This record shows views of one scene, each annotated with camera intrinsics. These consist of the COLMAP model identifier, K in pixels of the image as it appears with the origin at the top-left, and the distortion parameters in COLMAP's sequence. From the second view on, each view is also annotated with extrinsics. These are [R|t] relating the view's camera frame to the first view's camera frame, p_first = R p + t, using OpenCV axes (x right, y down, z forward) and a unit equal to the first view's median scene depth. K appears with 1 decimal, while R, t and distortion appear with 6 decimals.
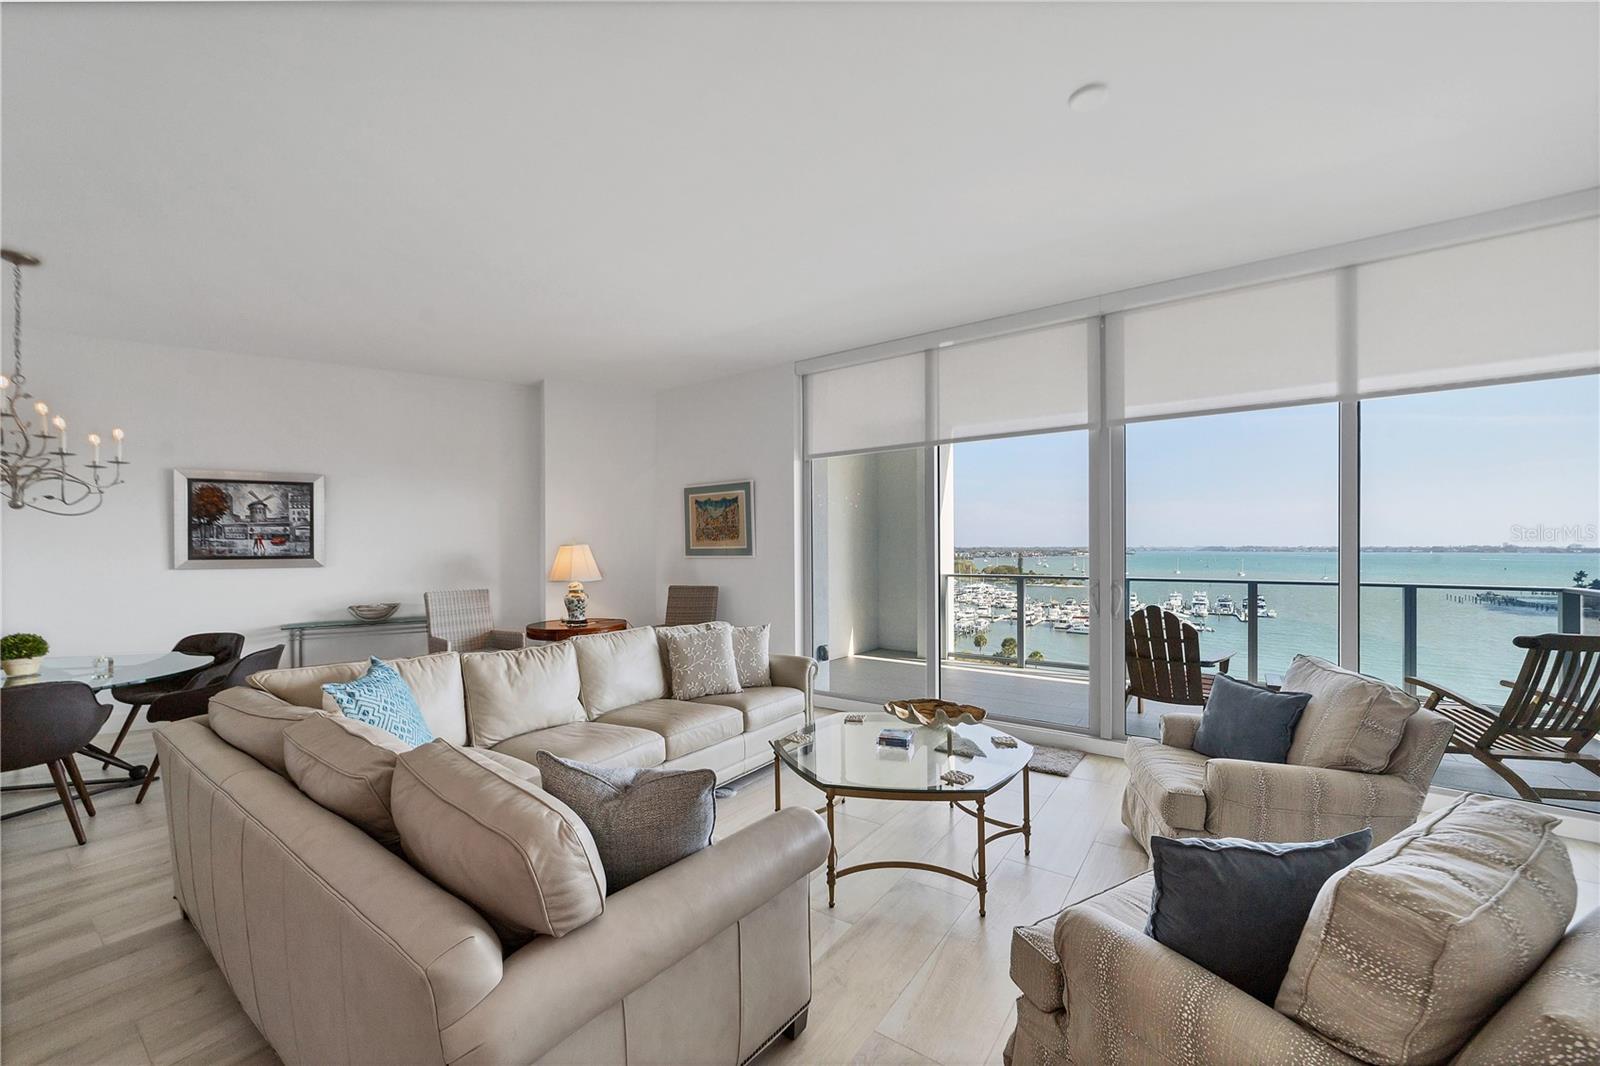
lens RADIAL K [[616.7, 0, 800.0], [0, 616.7, 545.4], [0, 0, 1]] dist [-0.014021, 0.009060]
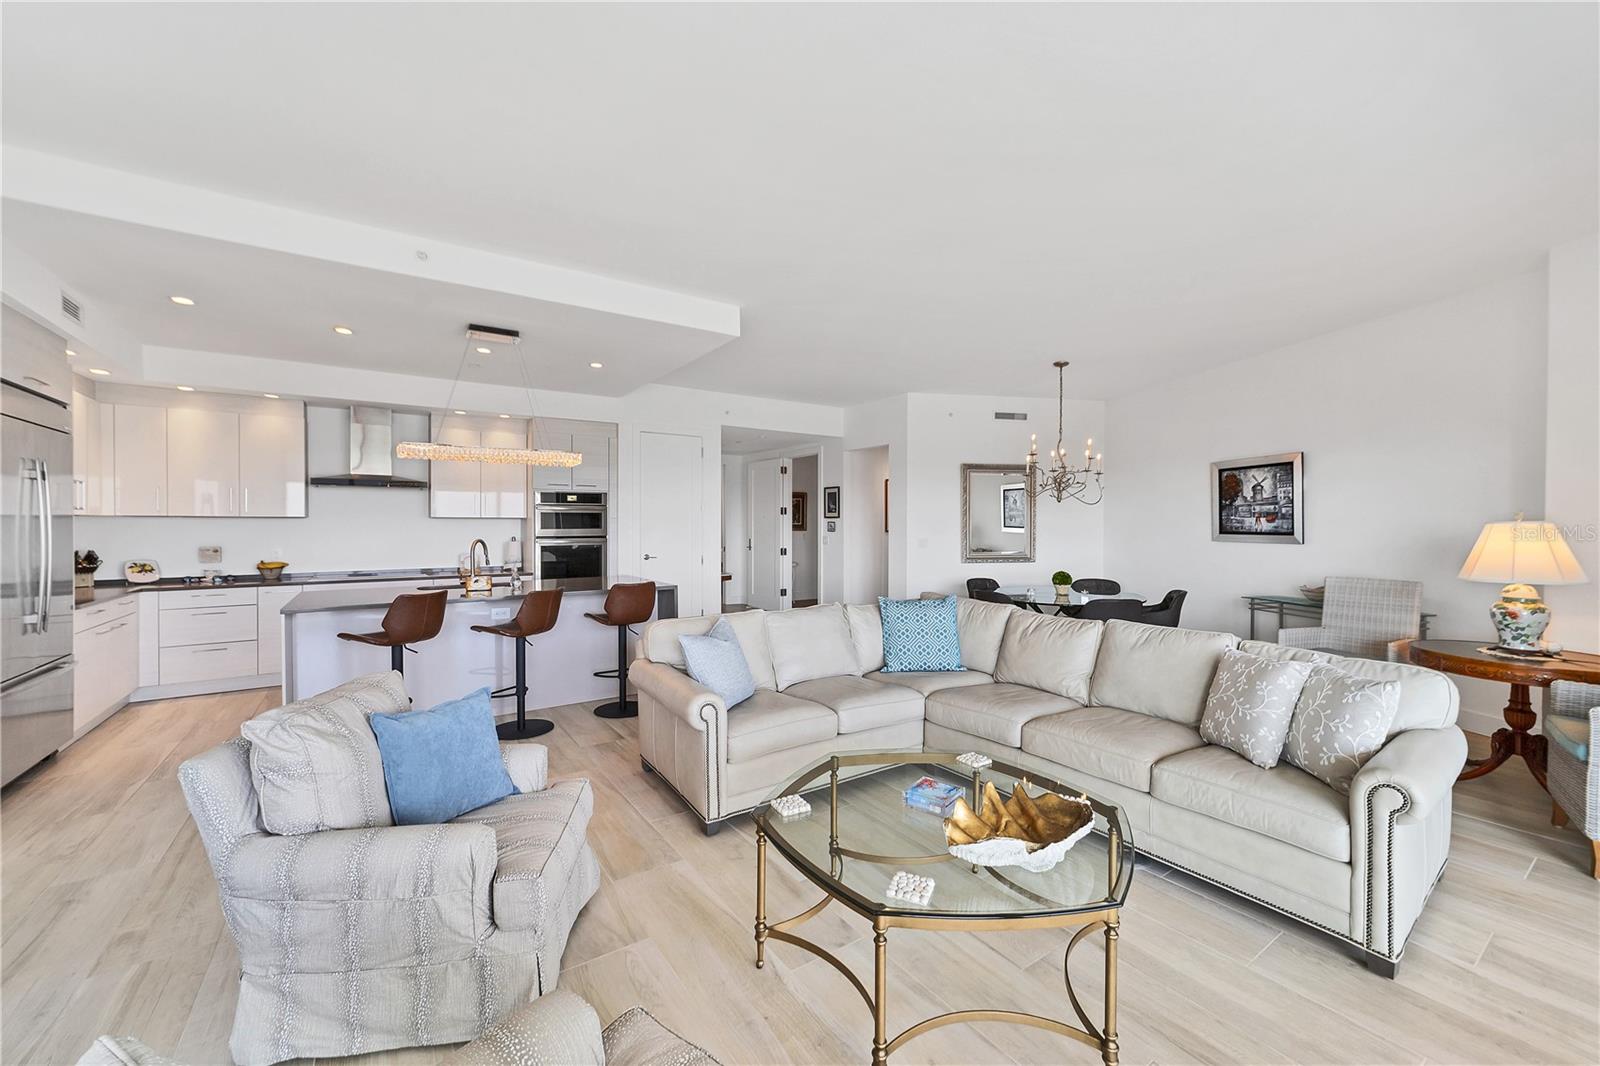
lens RADIAL K [[618.1, 0, 797.7], [0, 618.1, 528.0], [0, 0, 1]] dist [-0.011963, 0.007662]
pose [[-0.342498, 0.009204, -0.939473, 0.470033], [0.000352, 0.999953, 0.009668, -0.001221], [0.939518, 0.002981, -0.342485, 0.596569]]
